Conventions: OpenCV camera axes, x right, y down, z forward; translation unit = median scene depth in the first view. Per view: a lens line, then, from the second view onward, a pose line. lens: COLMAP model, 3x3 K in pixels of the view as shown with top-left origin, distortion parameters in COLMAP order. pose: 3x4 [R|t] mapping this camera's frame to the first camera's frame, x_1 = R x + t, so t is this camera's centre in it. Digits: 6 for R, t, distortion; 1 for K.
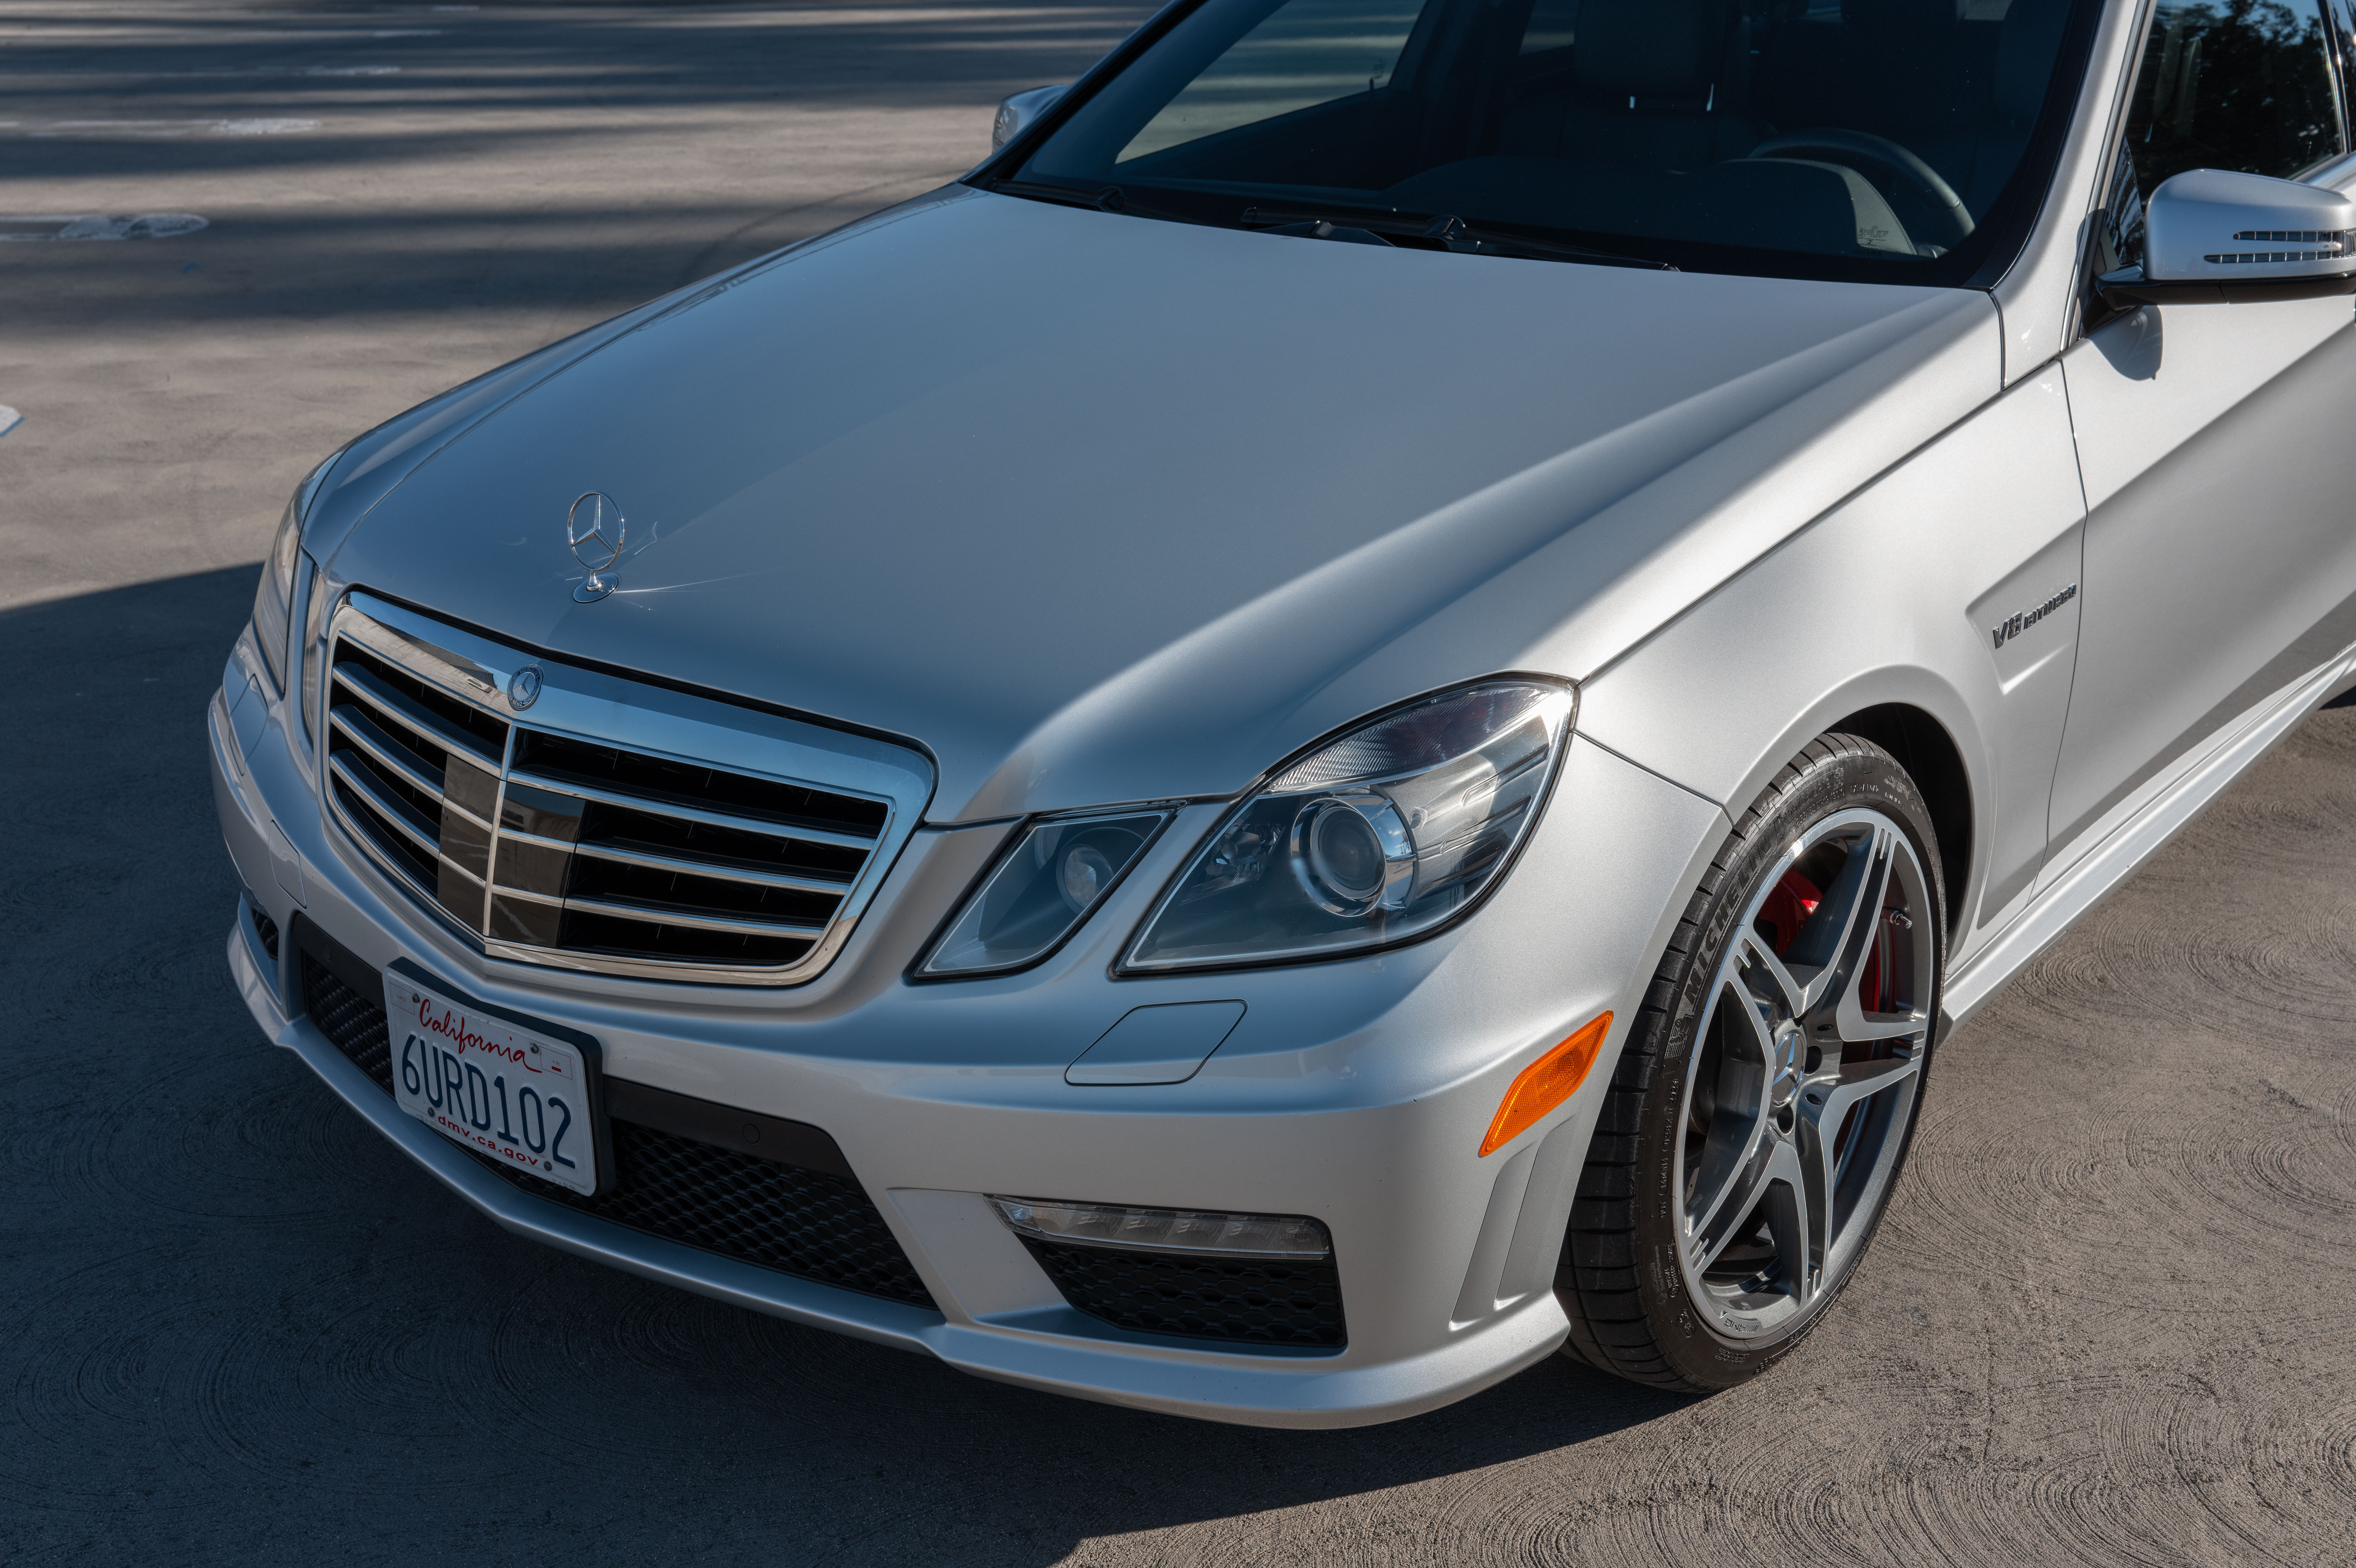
lens RADIAL K [[2680.6, 0, 1178.0], [0, 2680.6, 784.0], [0, 0, 1]] dist [-0.239002, 0.572180]
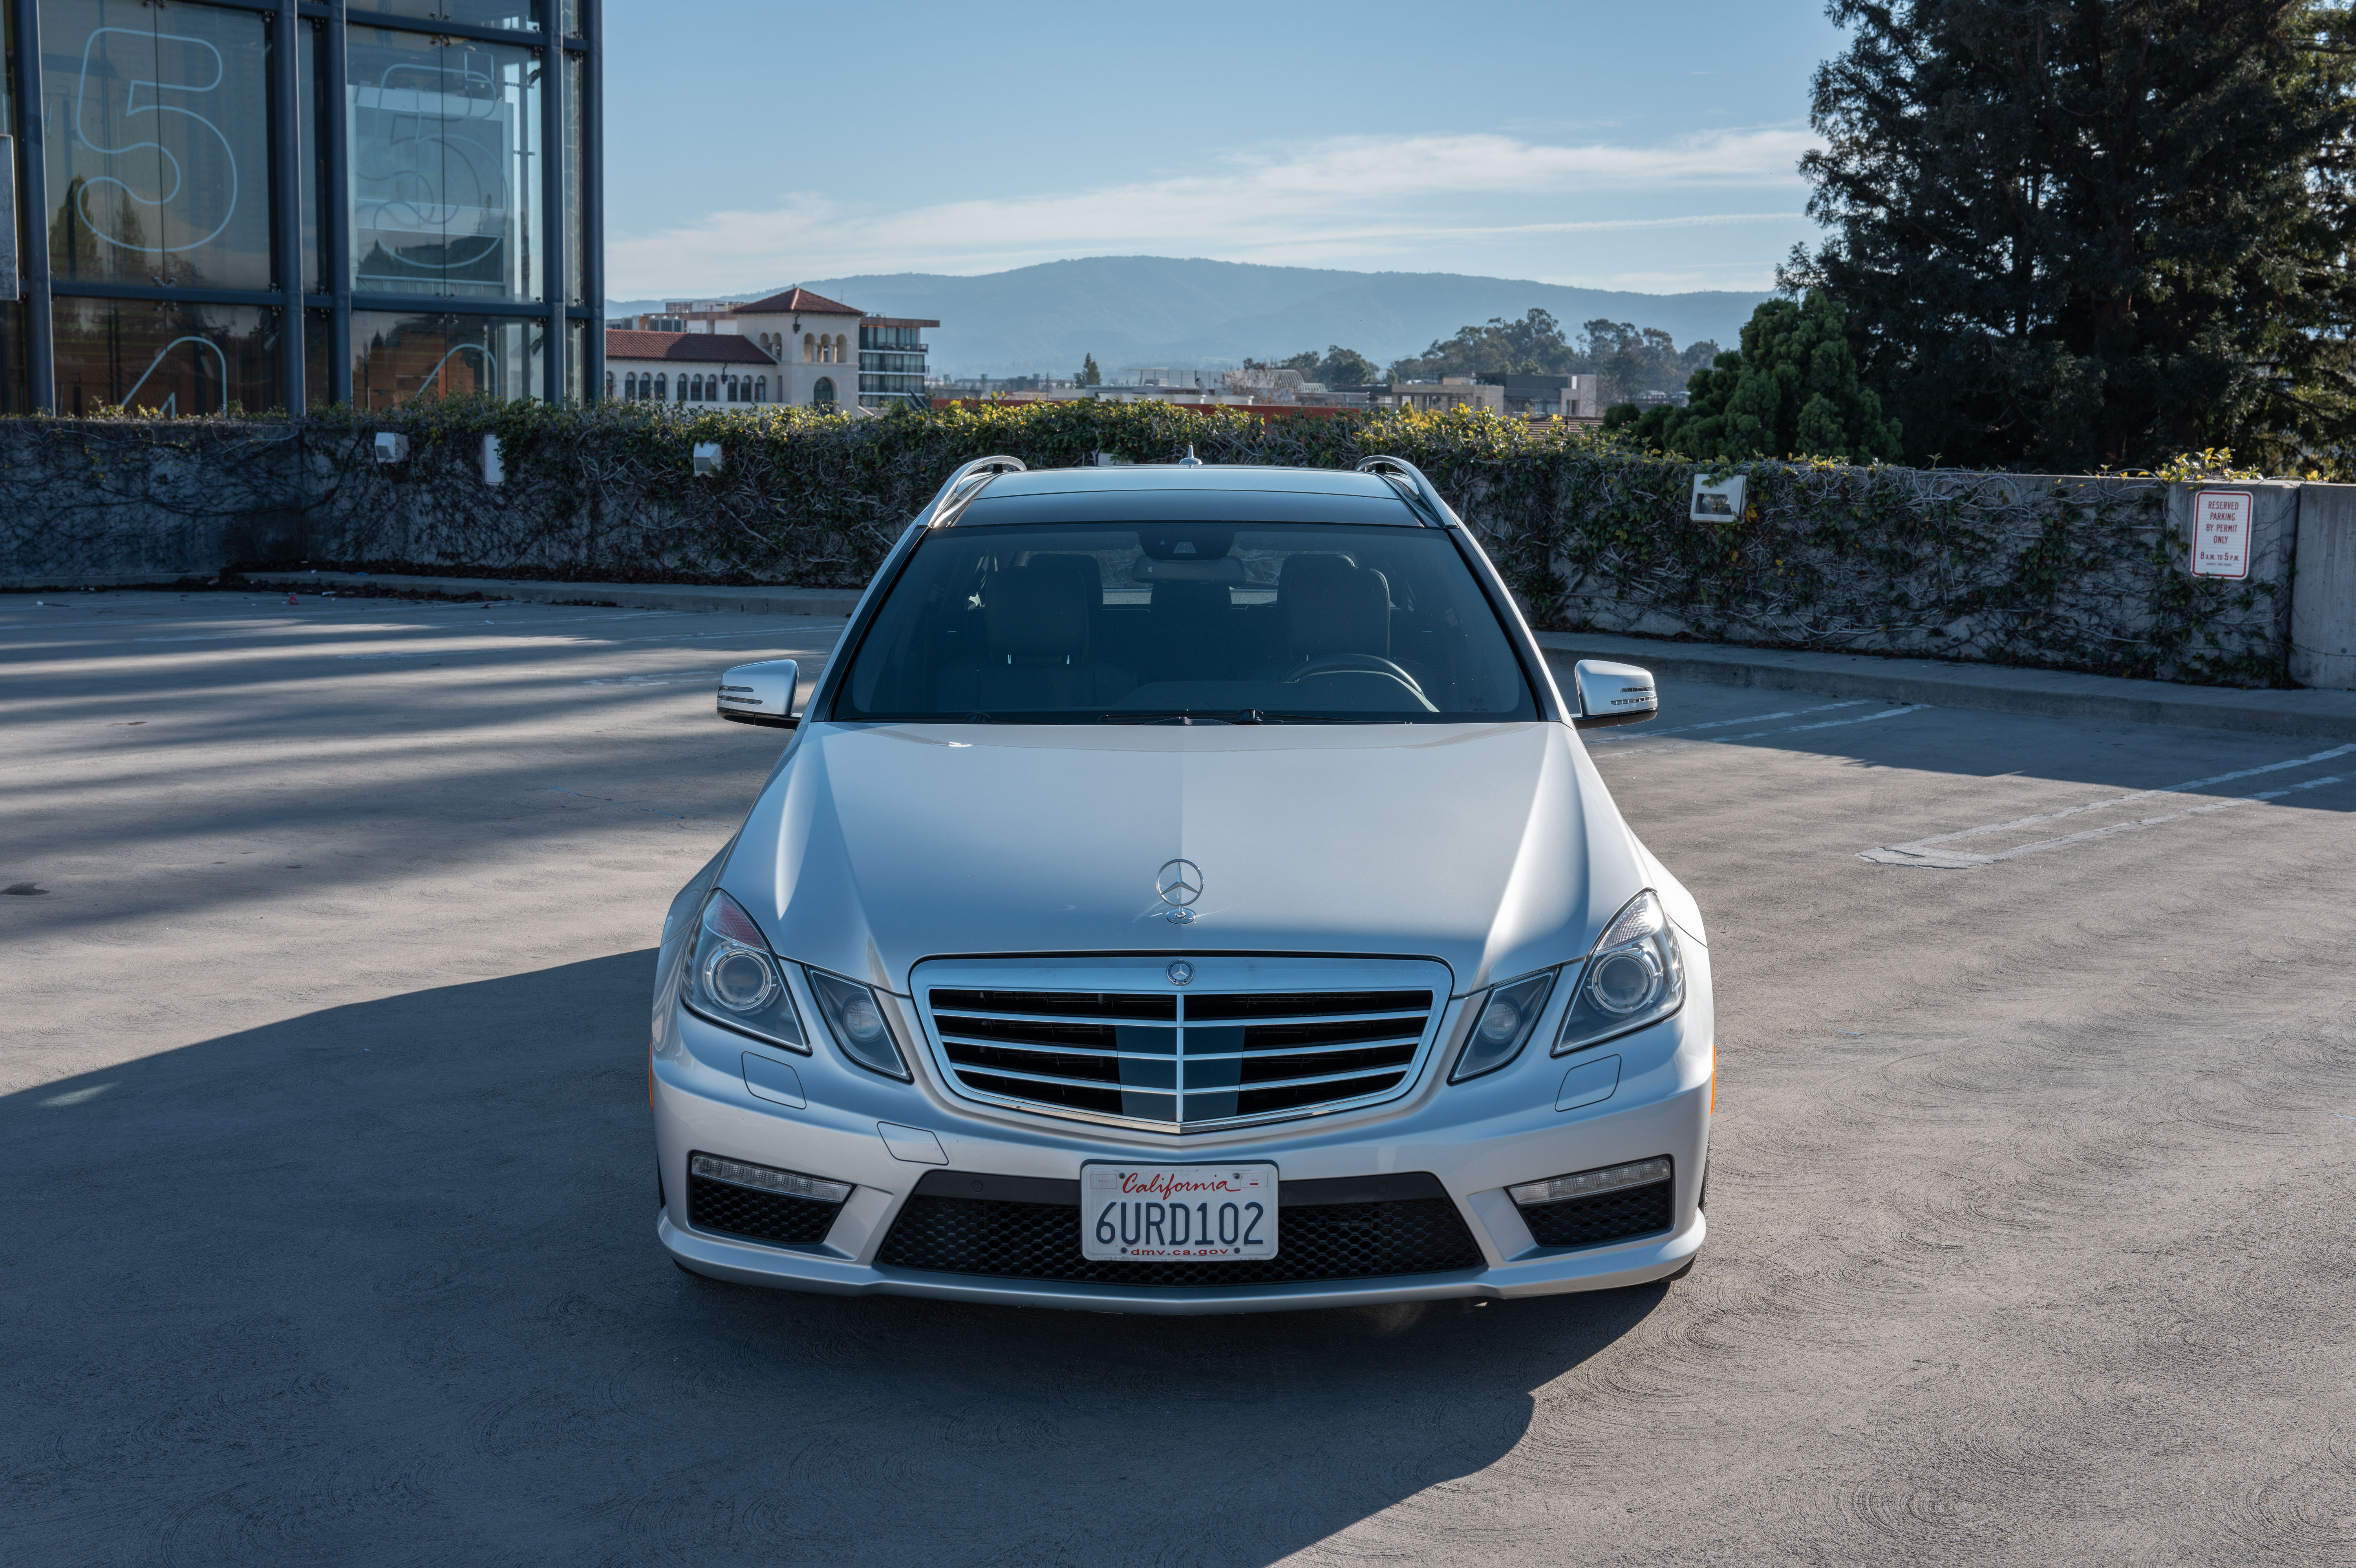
lens RADIAL K [[2680.6, 0, 1178.0], [0, 2680.6, 784.0], [0, 0, 1]] dist [-0.239002, 0.572180]
pose [[0.784237, -0.070503, 0.616442, -1.307803], [0.201762, 0.968505, -0.145913, 0.098253], [-0.586740, 0.238805, 0.773763, -0.362774]]
